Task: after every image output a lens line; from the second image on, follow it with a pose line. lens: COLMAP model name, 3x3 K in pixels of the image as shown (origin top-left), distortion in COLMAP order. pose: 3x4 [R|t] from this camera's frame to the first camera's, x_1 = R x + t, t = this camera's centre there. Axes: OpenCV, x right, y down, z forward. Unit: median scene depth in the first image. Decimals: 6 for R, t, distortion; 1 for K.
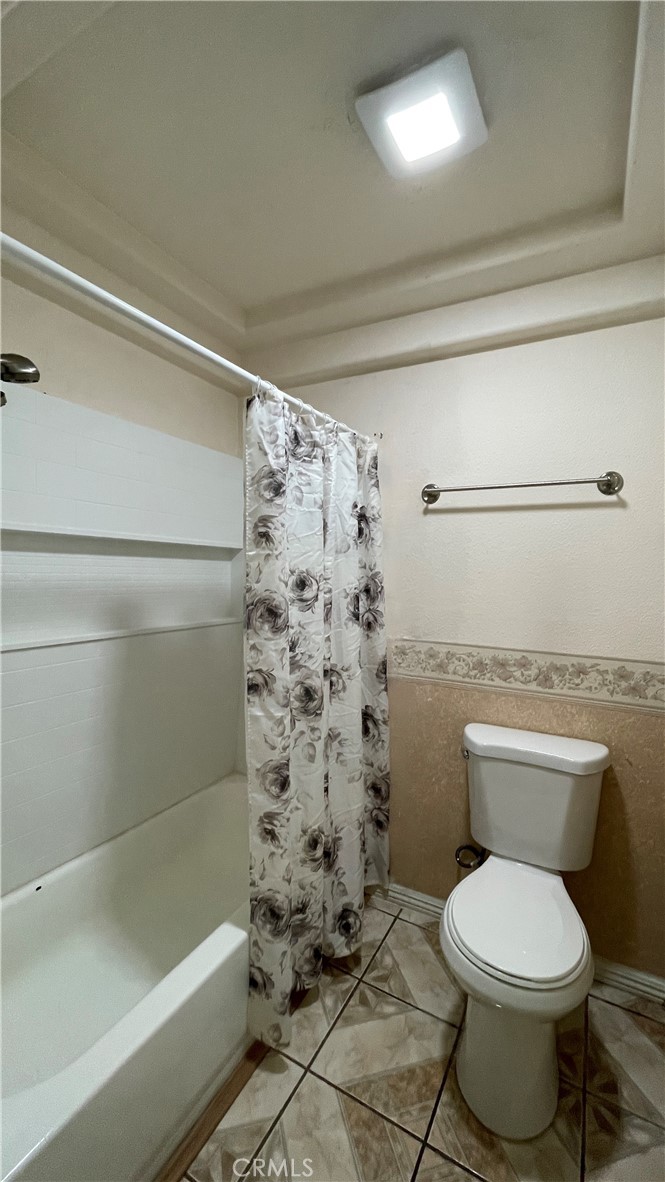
lens RADIAL K [[477.7, 0, 332.5], [0, 477.7, 591.0], [0, 0, 1]] dist [-0.003223, 0.000313]
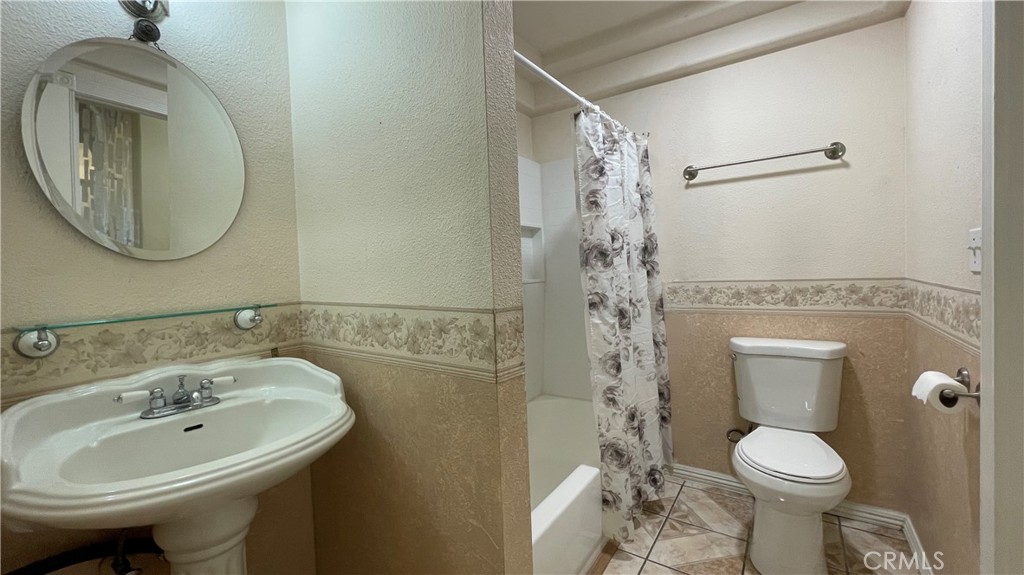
lens RADIAL K [[413.9, 0, 512.0], [0, 413.9, 287.5], [0, 0, 1]] dist [-0.003223, 0.000313]
pose [[0.993864, -0.057436, -0.094525, -0.255841], [0.057246, 0.998349, -0.004721, 0.122152], [0.094640, -0.000719, 0.995511, -0.273833]]
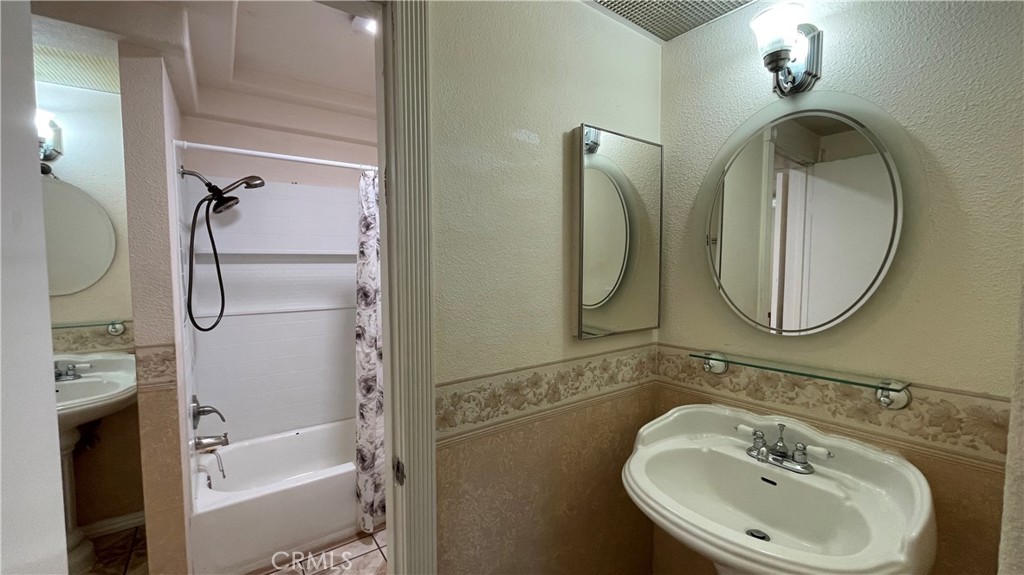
lens RADIAL K [[413.9, 0, 512.0], [0, 413.9, 287.5], [0, 0, 1]] dist [-0.003223, 0.000313]
pose [[0.900781, 0.001830, -0.434271, 0.926673], [0.005166, 0.999875, 0.014930, -0.003333], [0.434244, -0.015693, 0.900659, -0.151745]]
